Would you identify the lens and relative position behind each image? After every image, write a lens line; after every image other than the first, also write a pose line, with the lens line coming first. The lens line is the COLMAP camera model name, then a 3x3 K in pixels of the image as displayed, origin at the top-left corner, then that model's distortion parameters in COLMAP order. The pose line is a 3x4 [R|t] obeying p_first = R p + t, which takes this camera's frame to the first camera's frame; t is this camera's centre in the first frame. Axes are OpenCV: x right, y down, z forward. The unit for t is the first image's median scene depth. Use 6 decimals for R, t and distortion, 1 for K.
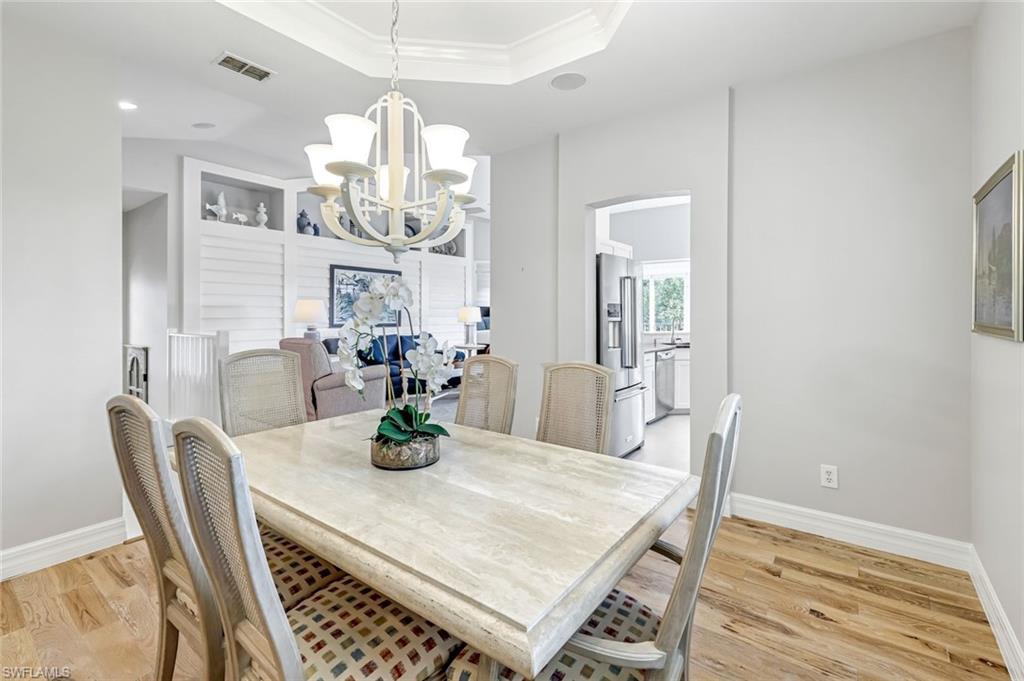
lens RADIAL K [[452.2, 0, 515.2], [0, 452.2, 315.1], [0, 0, 1]] dist [0.003476, 0.001361]
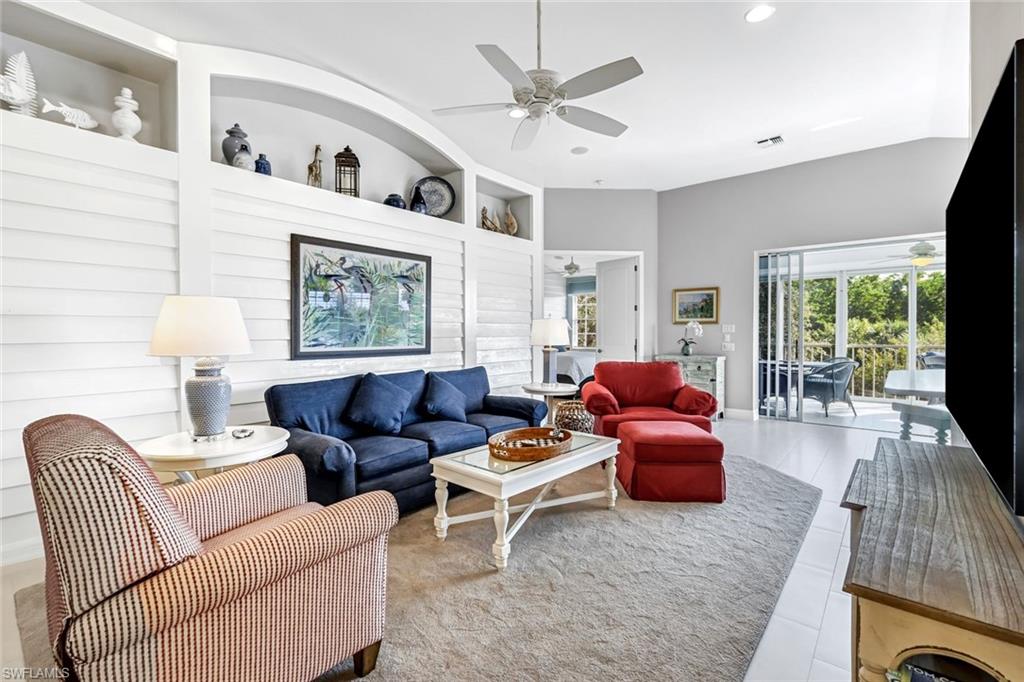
lens RADIAL K [[452.2, 0, 521.3], [0, 452.2, 334.8], [0, 0, 1]] dist [0.003476, 0.001361]
pose [[0.998899, -0.001610, -0.046878, -0.138407], [0.001925, 0.999976, 0.006665, -0.002771], [0.046866, -0.006747, 0.998878, 0.541544]]
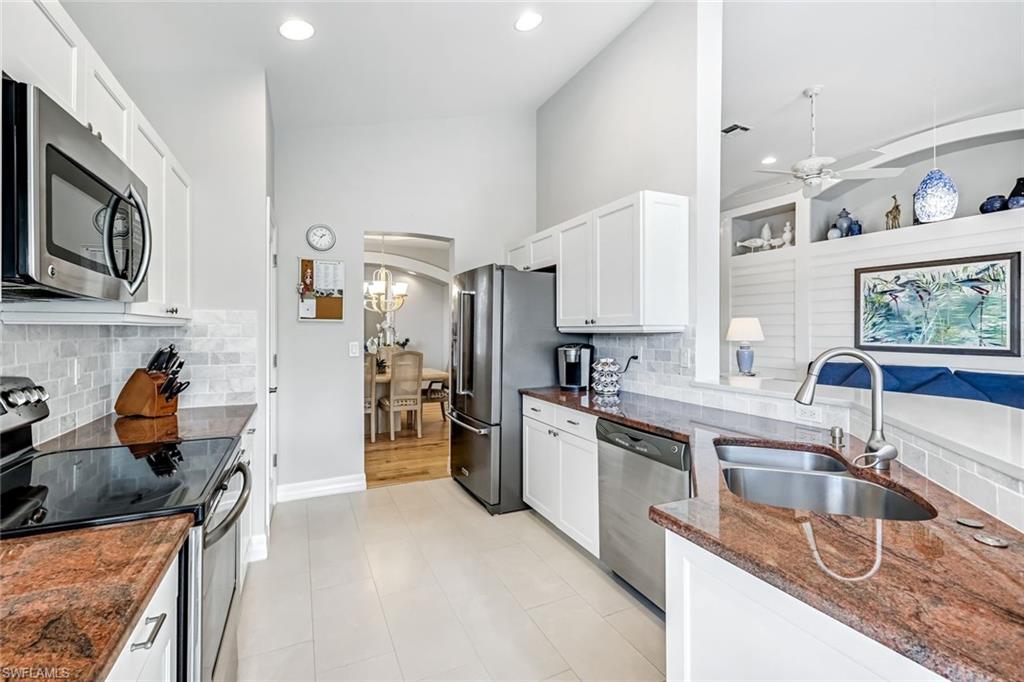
lens RADIAL K [[452.2, 0, 509.2], [0, 452.2, 331.1], [0, 0, 1]] dist [0.003476, 0.001361]
pose [[-0.467295, 0.002936, -0.884097, 0.605098], [-0.002302, 0.999987, 0.004538, -0.006872], [0.884099, 0.004156, -0.467282, 0.890562]]
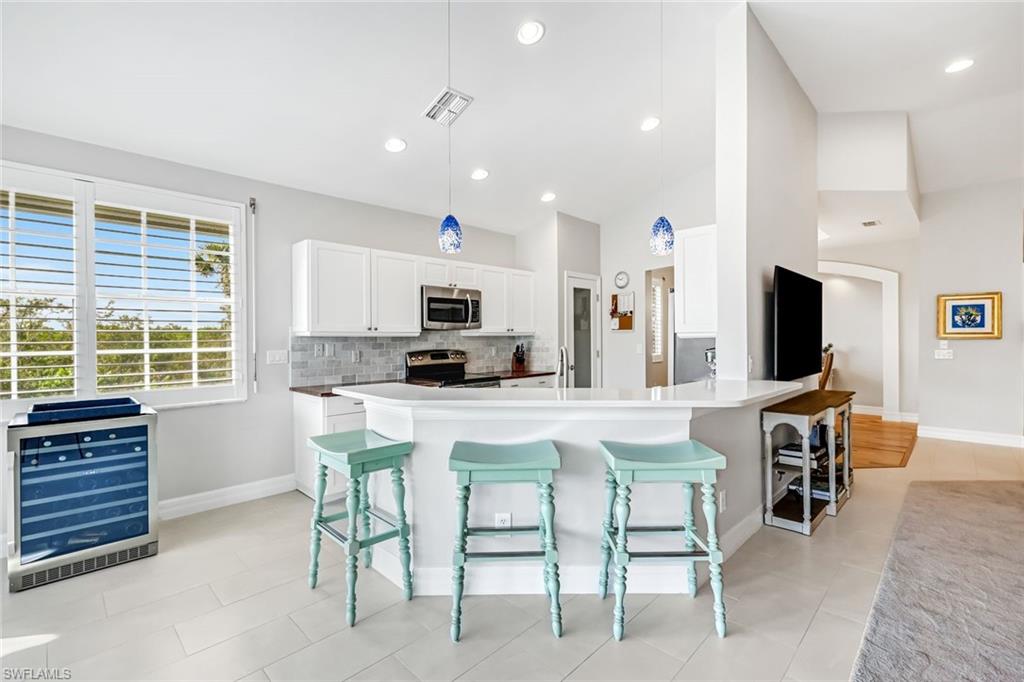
lens RADIAL K [[452.2, 0, 512.9], [0, 452.2, 340.7], [0, 0, 1]] dist [0.003476, 0.001361]
pose [[-0.992052, 0.007122, 0.125630, 0.333672], [0.008474, 0.999912, 0.010230, -0.007651], [-0.125546, 0.011213, -0.992024, 1.346214]]
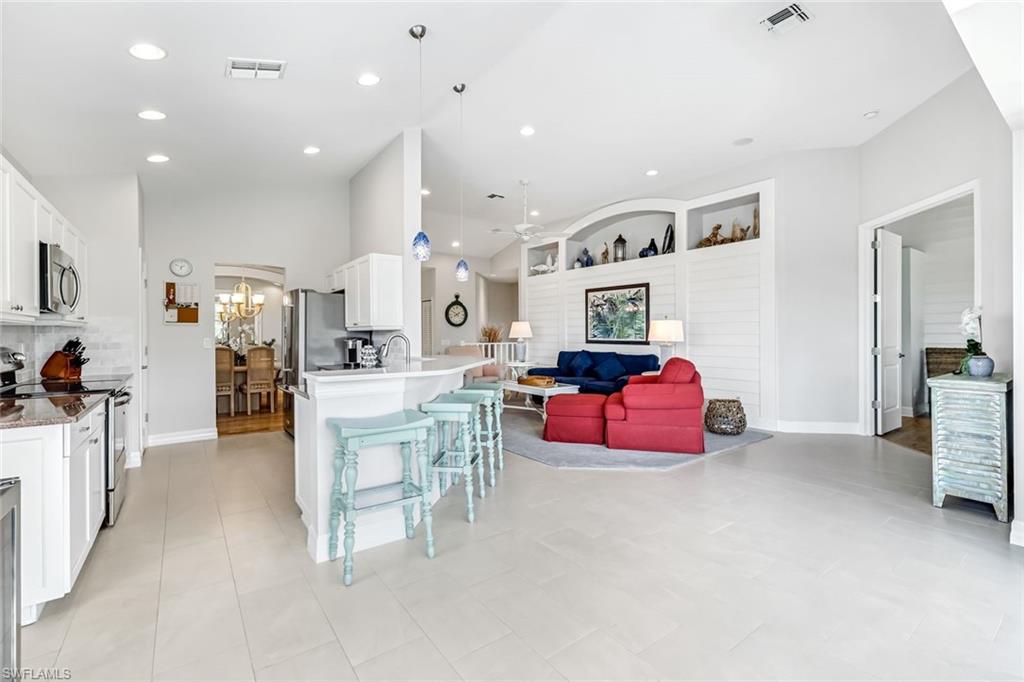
lens RADIAL K [[452.2, 0, 511.6], [0, 452.2, 334.3], [0, 0, 1]] dist [0.003476, 0.001361]
pose [[-0.285105, 0.003408, -0.958490, 0.832432], [0.002622, 0.999993, 0.002775, 0.001410], [0.958493, -0.001722, -0.285112, 1.225107]]
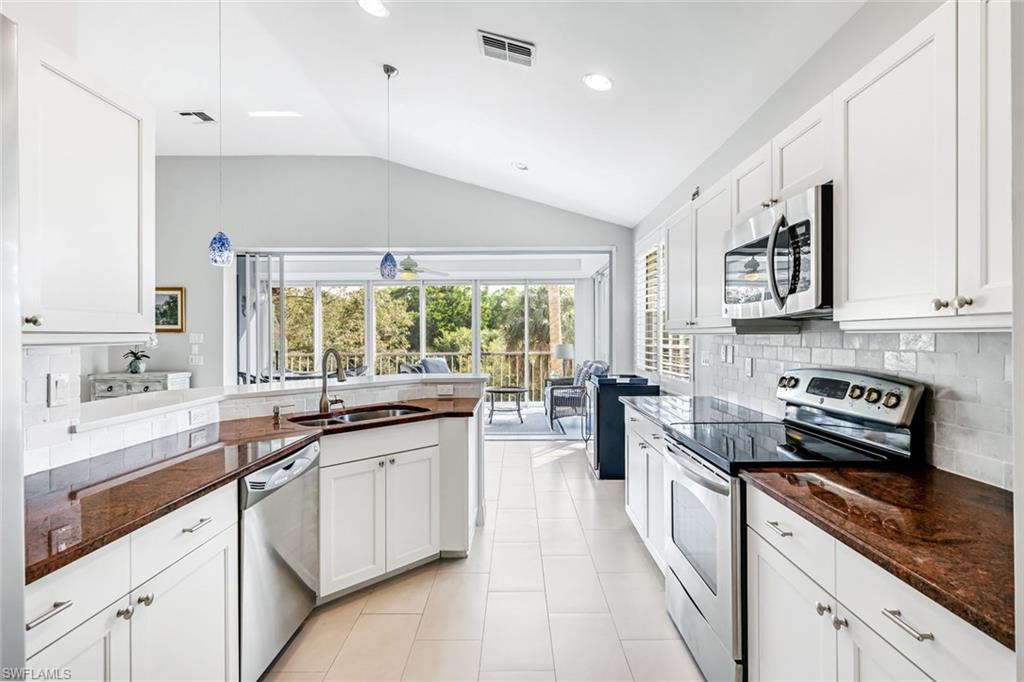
lens RADIAL K [[482.0, 0, 512.8], [0, 482.0, 336.8], [0, 0, 1]] dist [-0.001418, -0.000084]
pose [[0.801915, -0.007050, 0.597397, 0.210031], [0.010404, 0.999944, -0.002166, -0.003599], [-0.597348, 0.007952, 0.801943, 0.509193]]
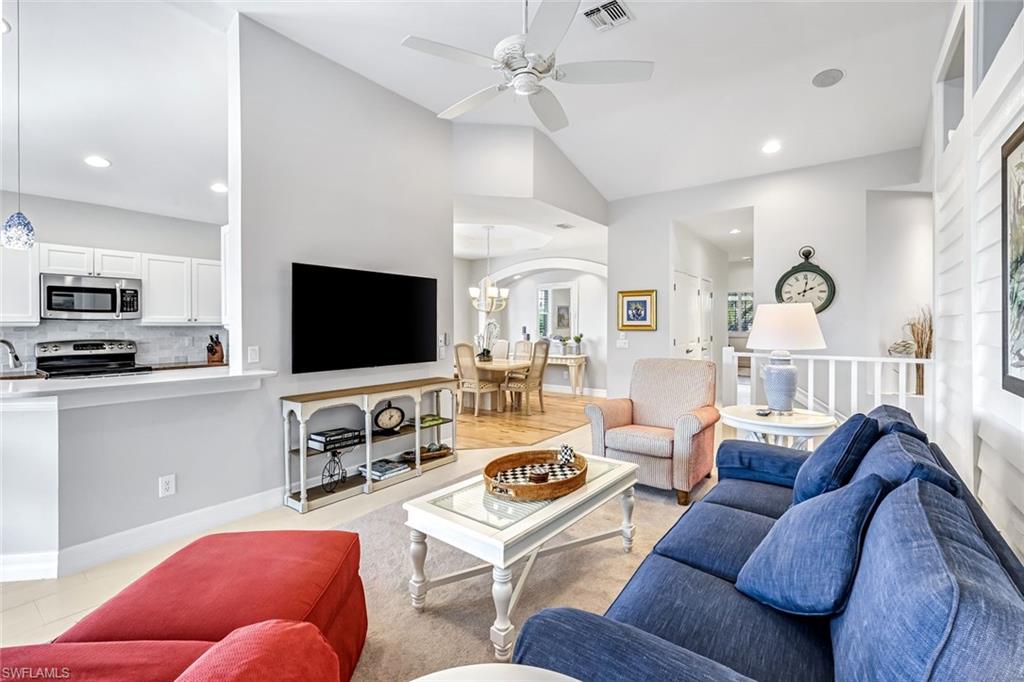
lens RADIAL K [[452.2, 0, 518.0], [0, 452.2, 327.1], [0, 0, 1]] dist [0.003476, 0.001361]
pose [[-0.999954, 0.002477, -0.009265, -0.129611], [0.002410, 0.999971, 0.007271, -0.010153], [0.009282, 0.007248, -0.999931, 1.351284]]
